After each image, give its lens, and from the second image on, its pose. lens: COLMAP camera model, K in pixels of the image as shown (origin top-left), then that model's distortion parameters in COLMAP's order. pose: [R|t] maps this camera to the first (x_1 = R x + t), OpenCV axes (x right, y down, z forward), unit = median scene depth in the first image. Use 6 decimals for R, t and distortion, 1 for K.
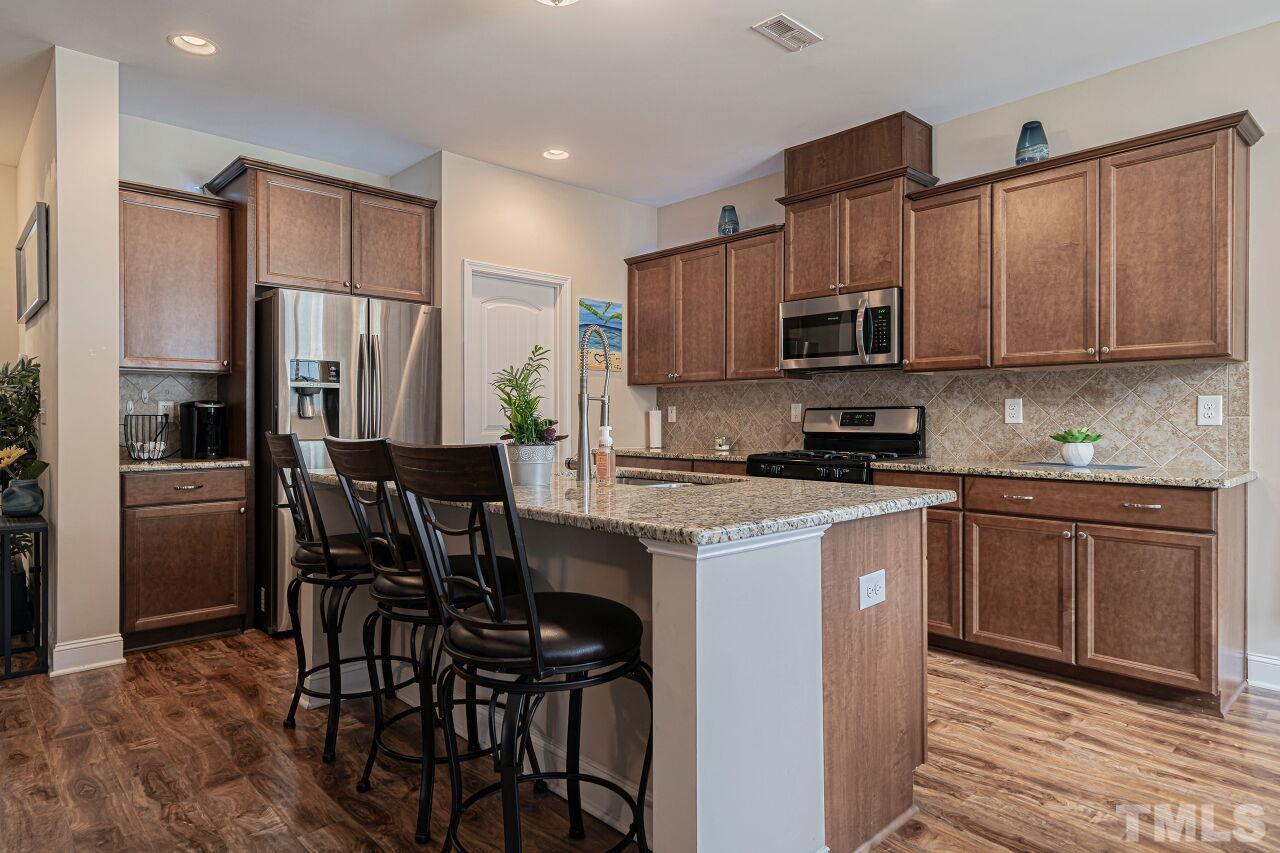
lens RADIAL K [[740.5, 0, 635.7], [0, 740.5, 415.7], [0, 0, 1]] dist [0.020613, -0.000315]
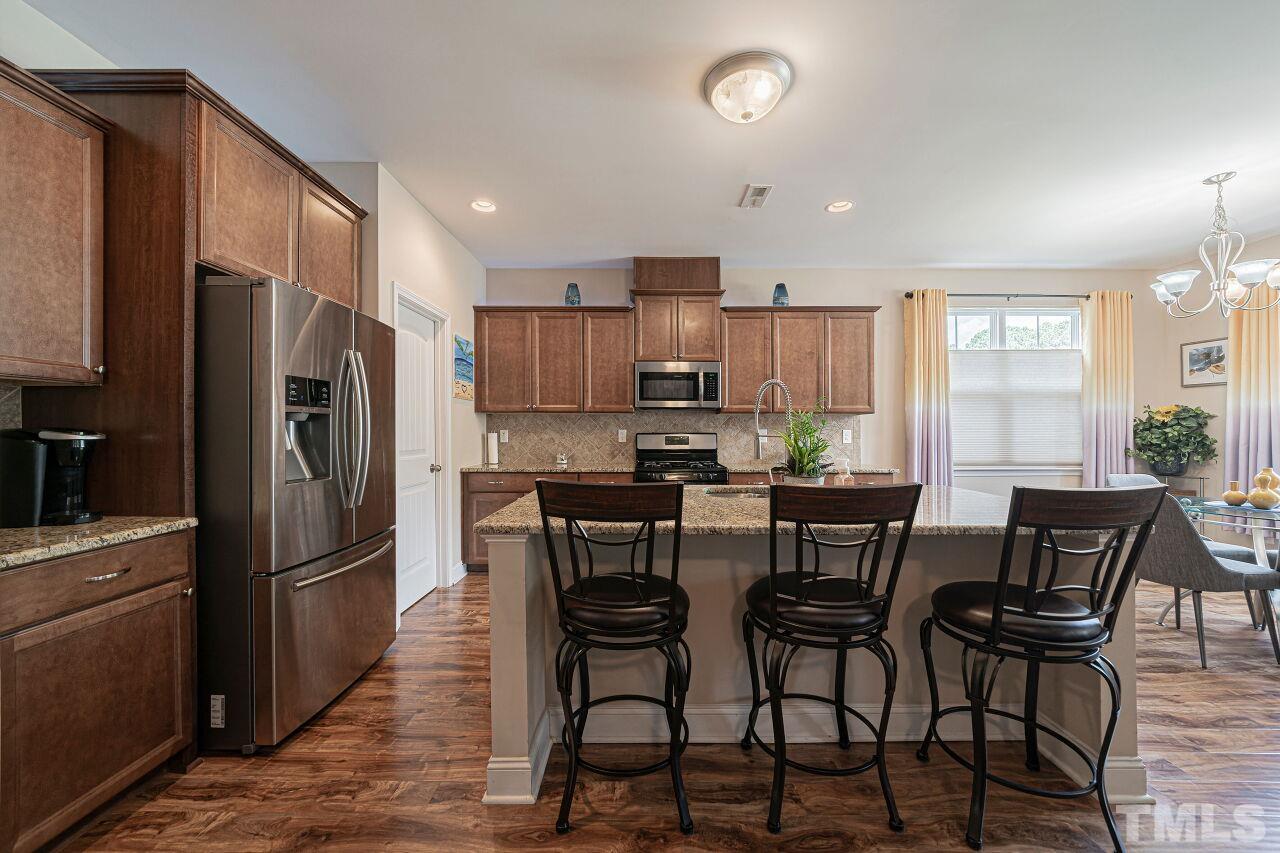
lens RADIAL K [[481.0, 0, 640.0], [0, 481.0, 426.5], [0, 0, 1]] dist [-0.000160, 0.000024]
pose [[0.683212, 0.005726, 0.730197, -0.499412], [-0.004688, 0.999983, -0.003456, -0.021051], [-0.730205, -0.001062, 0.683228, 0.353554]]
